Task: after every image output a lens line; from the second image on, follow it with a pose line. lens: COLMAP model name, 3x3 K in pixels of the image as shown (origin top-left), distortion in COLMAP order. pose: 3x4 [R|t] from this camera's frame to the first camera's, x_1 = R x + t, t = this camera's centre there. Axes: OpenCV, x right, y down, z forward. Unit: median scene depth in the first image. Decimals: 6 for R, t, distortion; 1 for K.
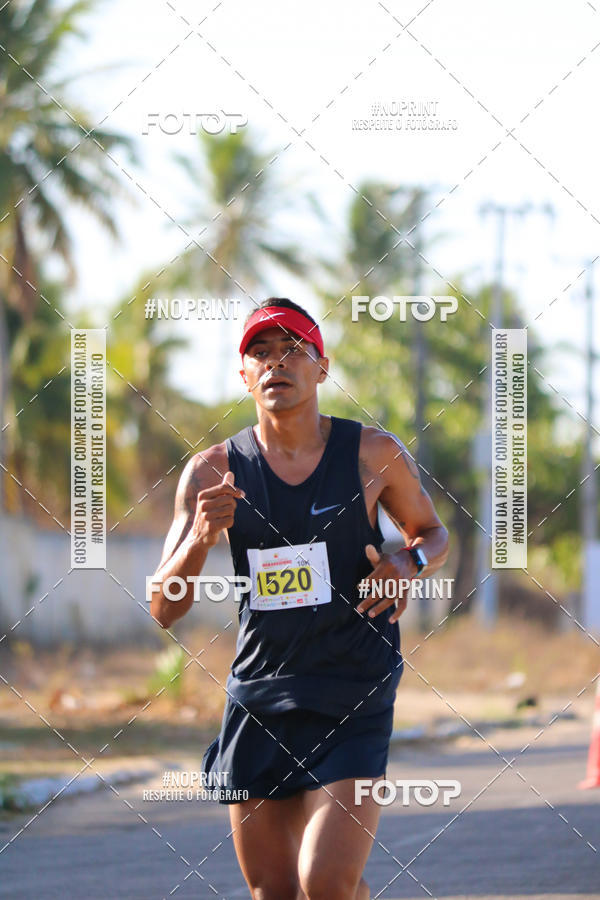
lens RADIAL K [[5561.8, 0, 354.4], [0, 5561.8, 444.3], [0, 0, 1]] dist [1.680979, 0.000000]
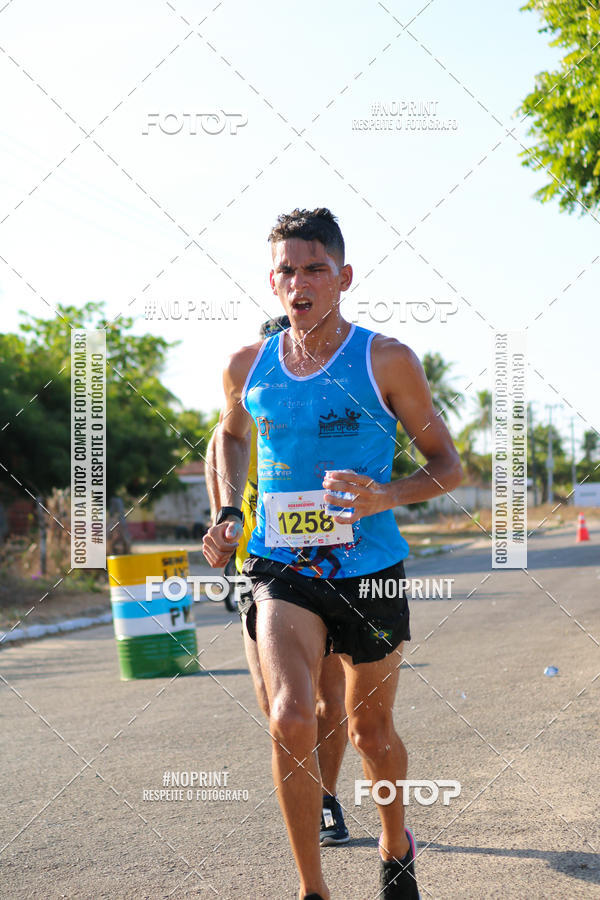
lens RADIAL K [[5561.8, 0, 287.8], [0, 5561.8, 439.1], [0, 0, 1]] dist [1.680979, 0.000000]
pose [[0.998390, -0.042279, -0.037809, -0.013556], [0.042395, 0.999098, 0.002258, -0.035405], [0.037680, -0.003857, 0.999282, -3.241607]]
